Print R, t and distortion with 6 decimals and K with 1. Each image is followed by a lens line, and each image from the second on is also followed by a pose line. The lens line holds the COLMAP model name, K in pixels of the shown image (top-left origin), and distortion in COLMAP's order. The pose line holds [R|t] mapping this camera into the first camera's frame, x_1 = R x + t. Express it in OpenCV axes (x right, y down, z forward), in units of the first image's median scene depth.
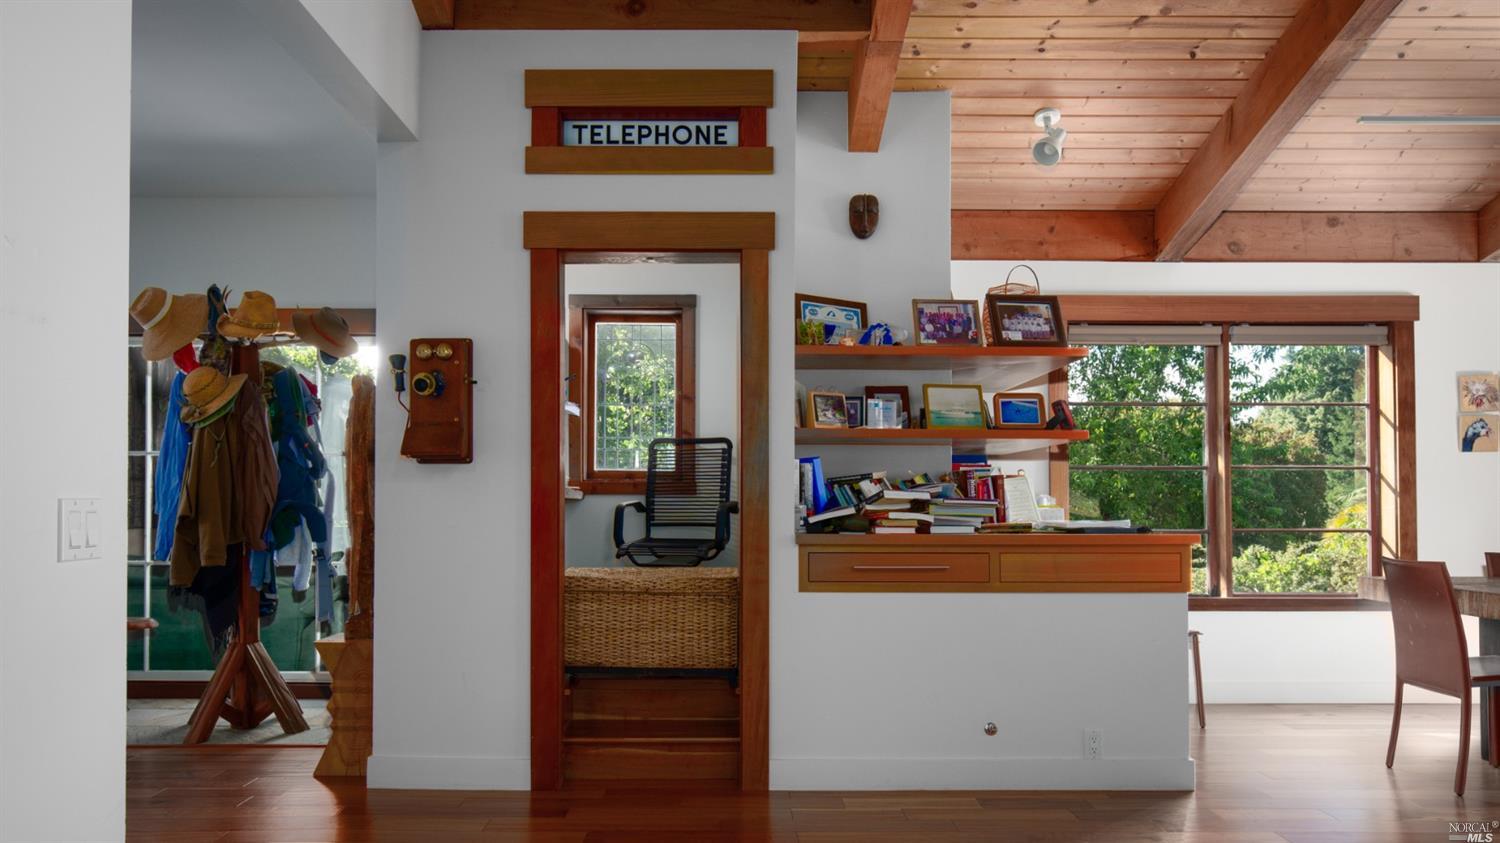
lens RADIAL K [[987.7, 0, 749.6], [0, 987.7, 484.6], [0, 0, 1]] dist [-0.002178, 0.001001]
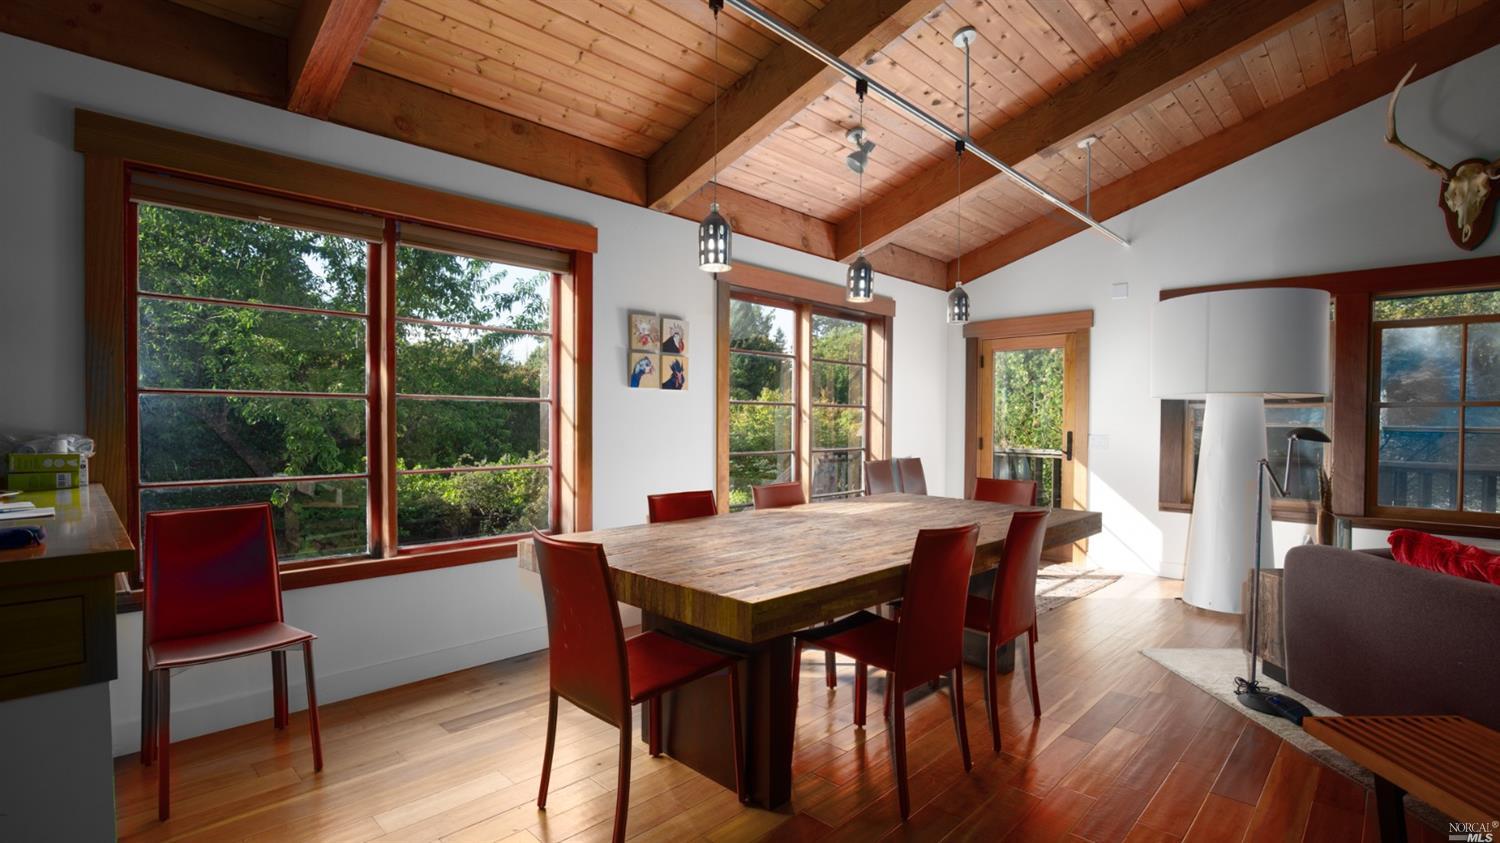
lens RADIAL K [[689.4, 0, 740.8], [0, 689.4, 440.9], [0, 0, 1]] dist [-0.032009, 0.004375]
pose [[0.712536, -0.015203, 0.701471, 0.294493], [-0.021336, 0.998833, 0.043321, -0.011183], [-0.701311, -0.045835, 0.711380, 0.399570]]
